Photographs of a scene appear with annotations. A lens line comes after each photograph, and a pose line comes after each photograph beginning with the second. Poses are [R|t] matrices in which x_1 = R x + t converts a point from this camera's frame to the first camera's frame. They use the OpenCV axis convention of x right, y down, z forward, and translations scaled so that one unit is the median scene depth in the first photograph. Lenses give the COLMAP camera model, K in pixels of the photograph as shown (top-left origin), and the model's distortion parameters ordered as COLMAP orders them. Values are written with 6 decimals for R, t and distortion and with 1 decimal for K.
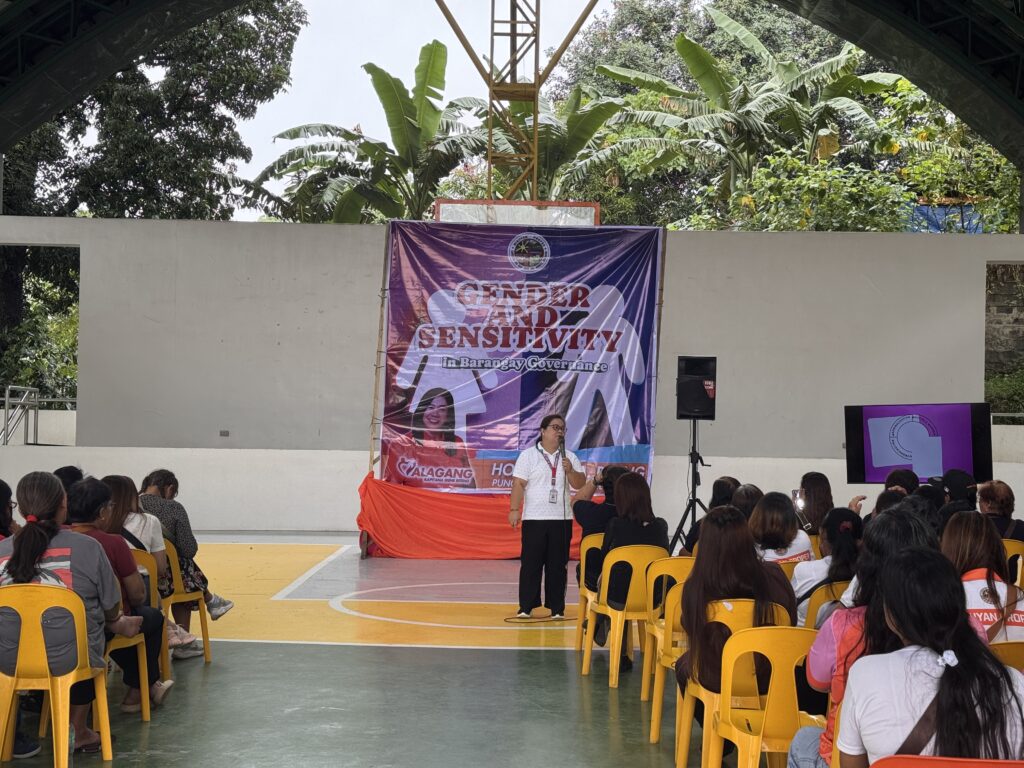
lens RADIAL K [[1420.2, 0, 512.0], [0, 1420.2, 384.0], [0, 0, 1]] dist [0.191122, -0.391764]
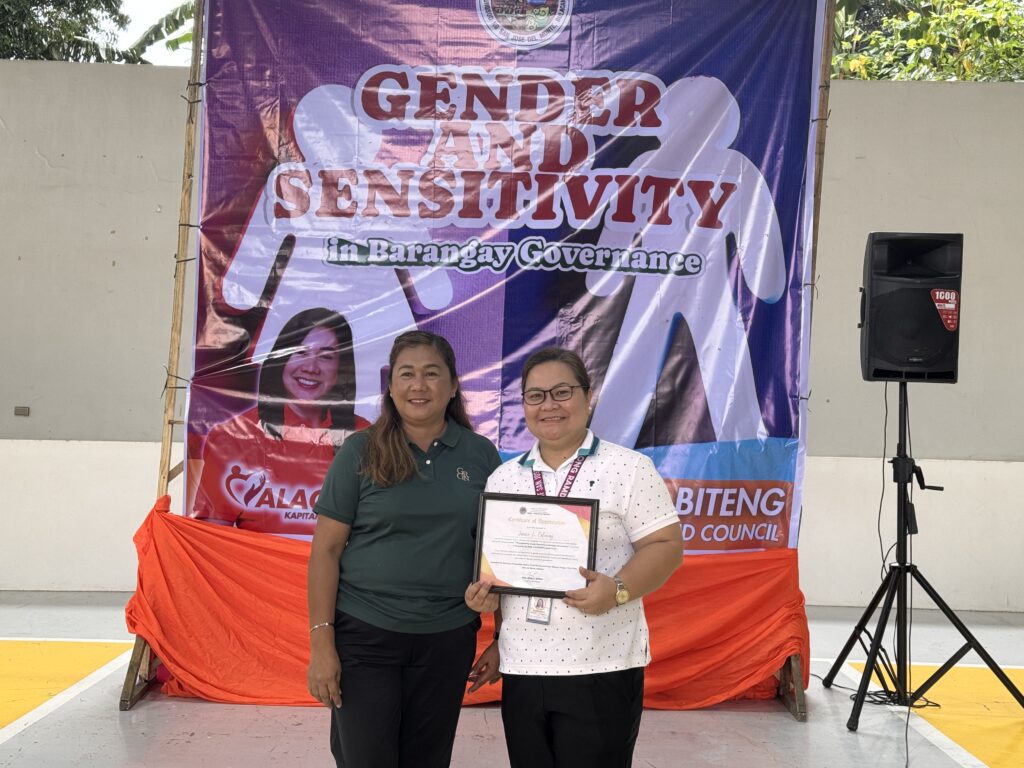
lens RADIAL K [[1424.5, 0, 502.9], [0, 1424.5, 371.1], [0, 0, 1]] dist [0.181169, -0.322440]
pose [[0.999960, 0.004616, -0.007611, 0.009154], [-0.004584, 0.999981, 0.004148, 0.020212], [0.007630, -0.004113, 0.999962, 0.553843]]
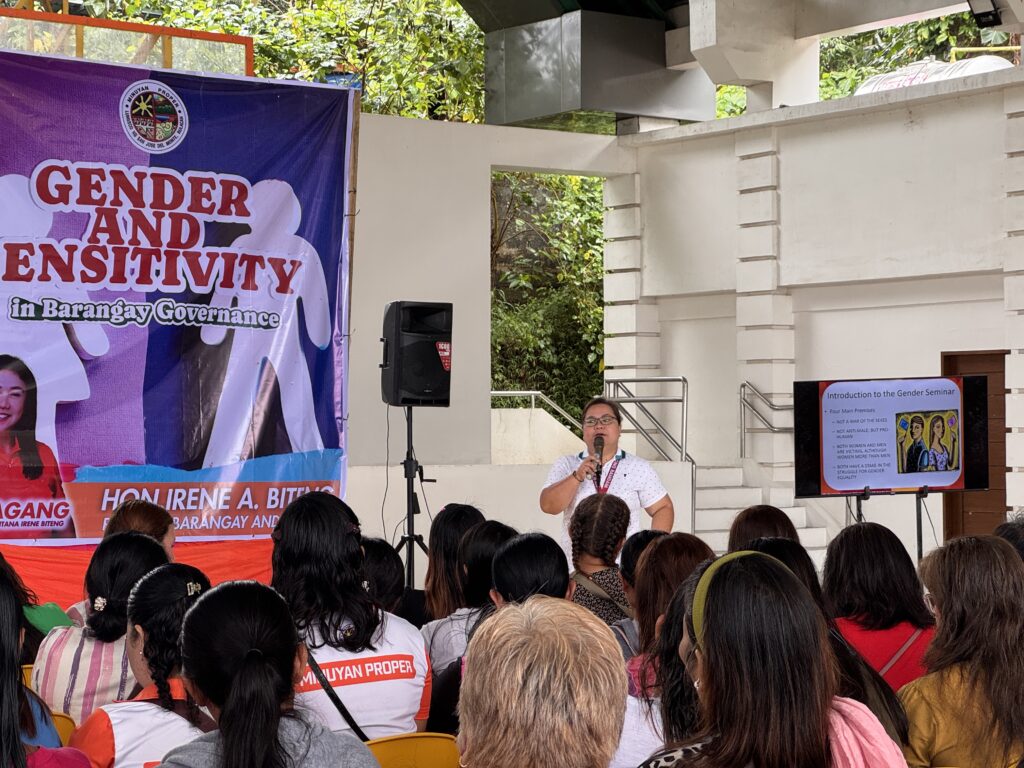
lens RADIAL K [[2299.2, 0, 492.3], [0, 2299.2, 381.6], [0, 0, 1]] dist [-0.263388, 7.712121]
pose [[0.820884, -0.008479, 0.571032, -0.402943], [0.000524, 0.999901, 0.014095, 0.000501], [-0.571095, -0.011271, 0.820806, 0.168048]]
